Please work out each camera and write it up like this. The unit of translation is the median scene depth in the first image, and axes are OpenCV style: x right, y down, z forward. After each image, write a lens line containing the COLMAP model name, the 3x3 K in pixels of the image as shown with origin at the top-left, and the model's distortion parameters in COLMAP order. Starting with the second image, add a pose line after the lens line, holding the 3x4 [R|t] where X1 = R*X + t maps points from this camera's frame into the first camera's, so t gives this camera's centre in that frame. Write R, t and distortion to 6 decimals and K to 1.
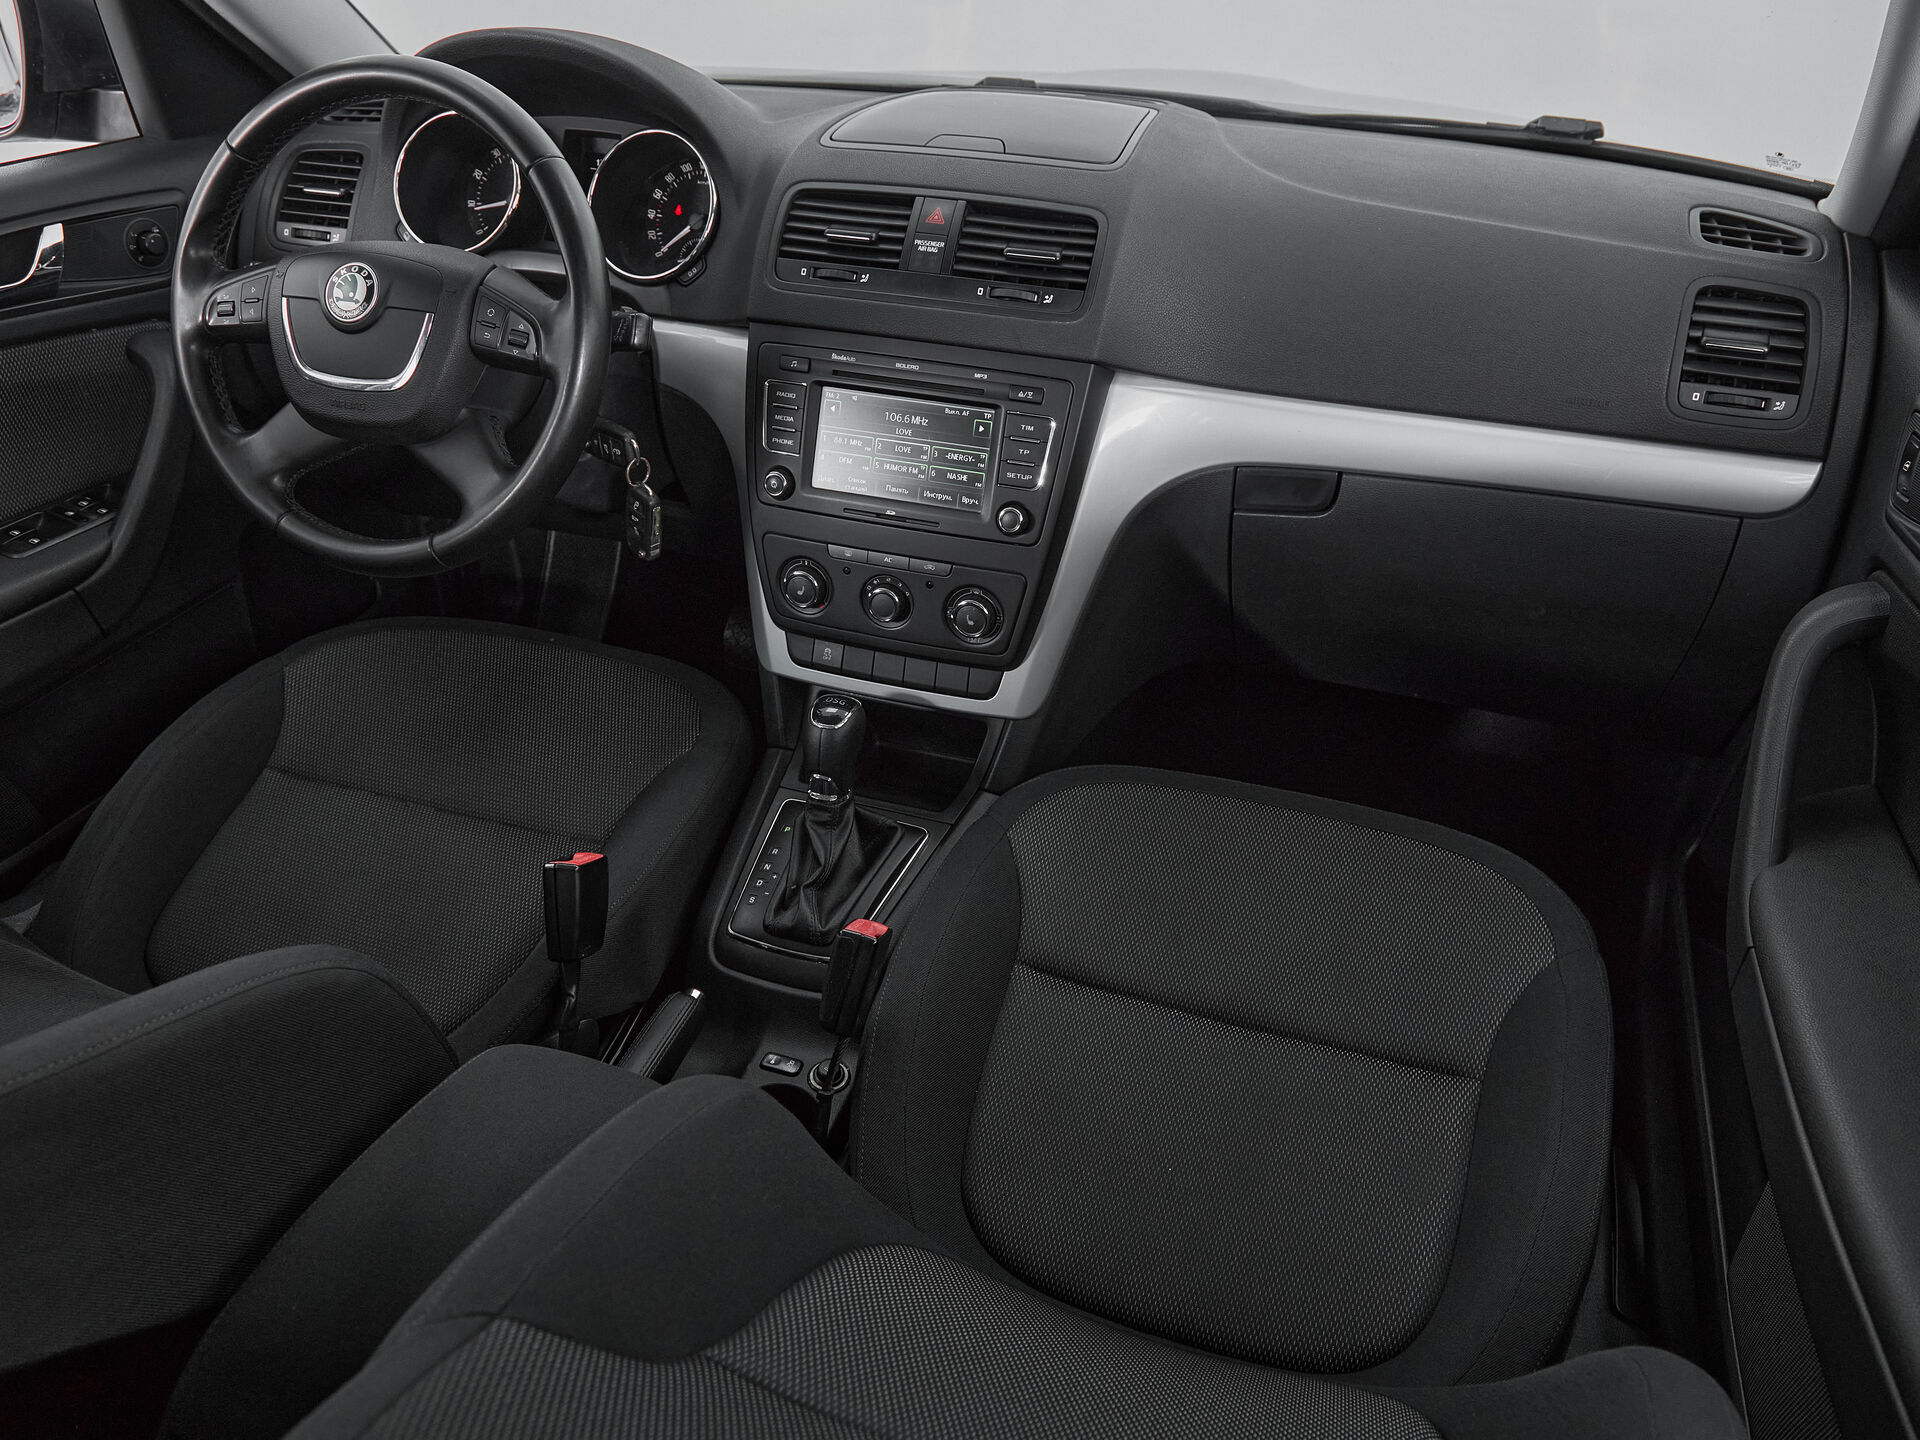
lens RADIAL K [[1407.5, 0, 959.7], [0, 1407.5, 719.1], [0, 0, 1]] dist [0.005079, -0.006785]
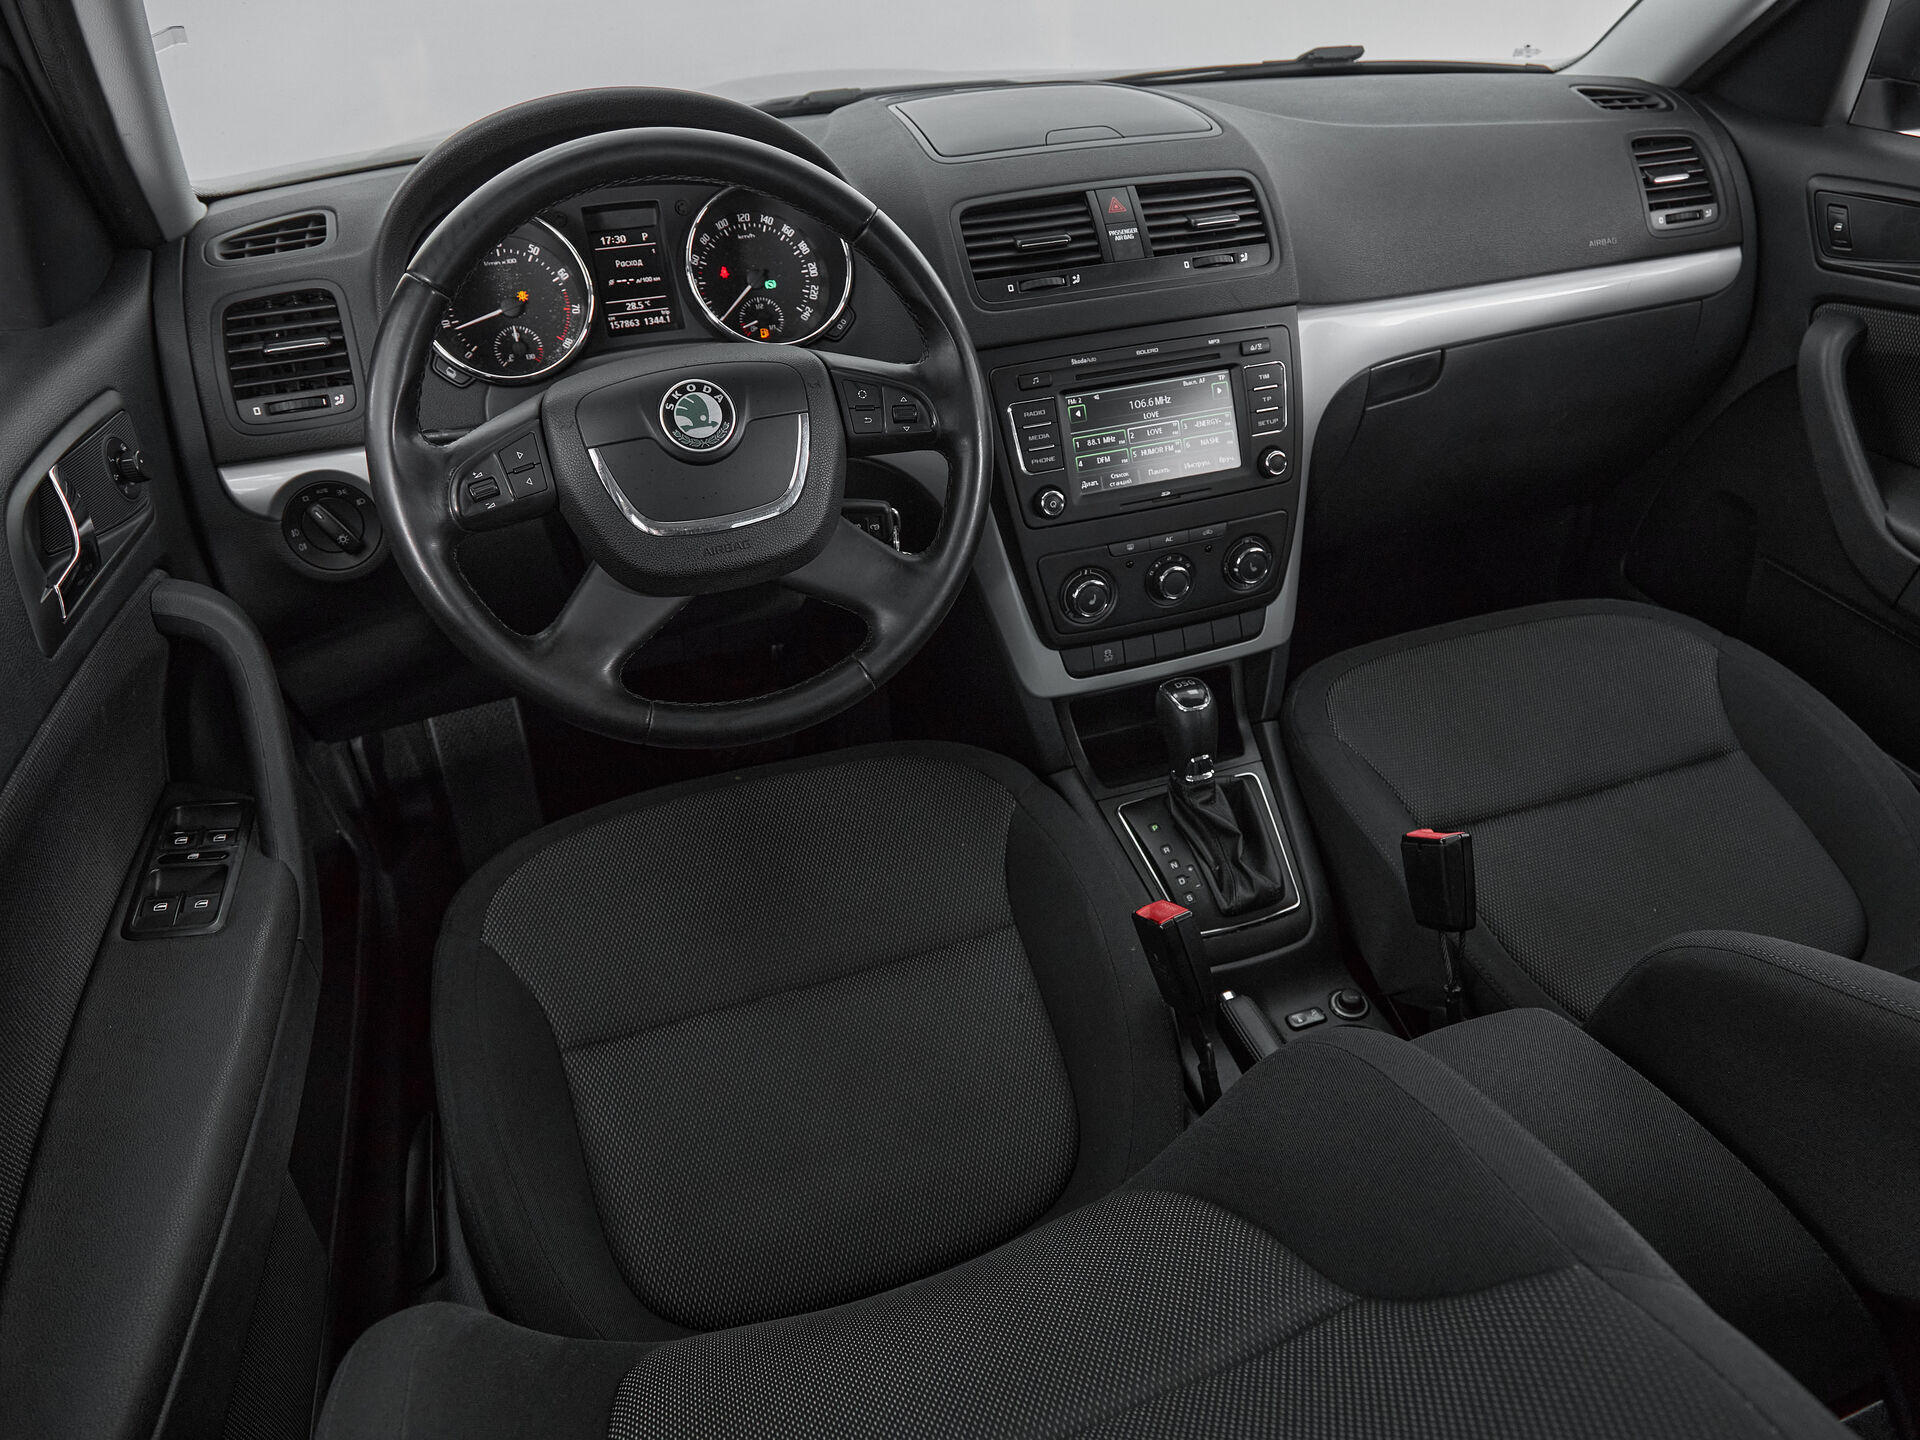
lens RADIAL K [[1407.5, 0, 1047.6], [0, 1407.5, 726.7], [0, 0, 1]] dist [0.005079, -0.006785]
pose [[0.767205, -0.377688, 0.518410, -0.720428], [0.374767, 0.919889, 0.115561, -0.142419], [-0.520526, 0.105624, 0.847288, 0.193003]]
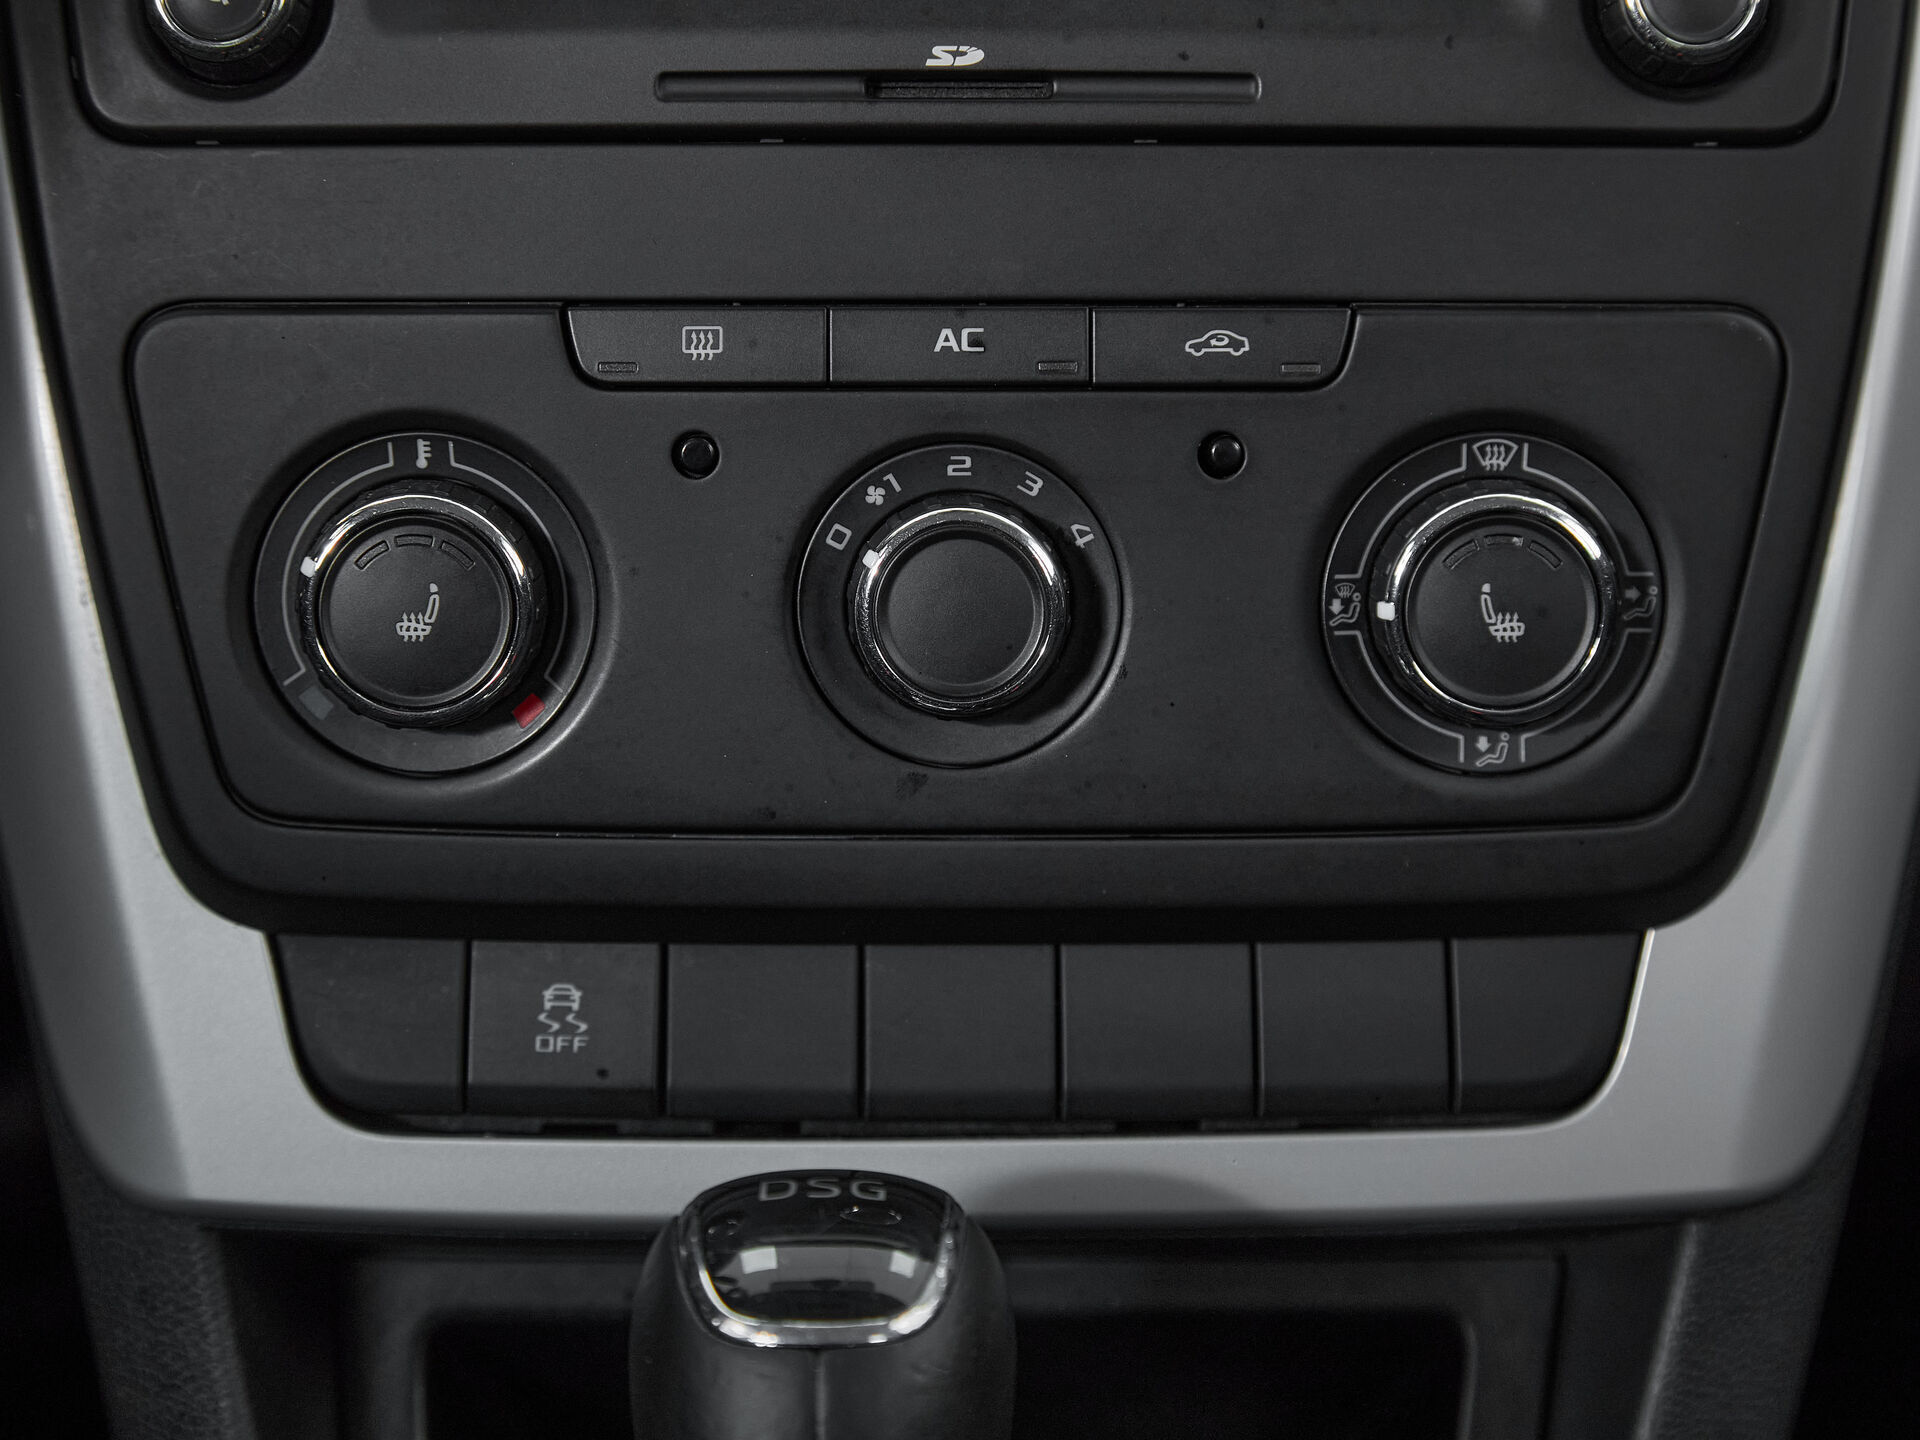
lens RADIAL K [[4243.0, 0, 964.1], [0, 4243.0, 714.2], [0, 0, 1]] dist [0.039097, 0.000000]
pose [[0.938903, -0.099790, 0.329399, -0.228897], [0.190177, 0.948095, -0.254850, 0.061702], [-0.286870, 0.301923, 0.909147, 0.559256]]
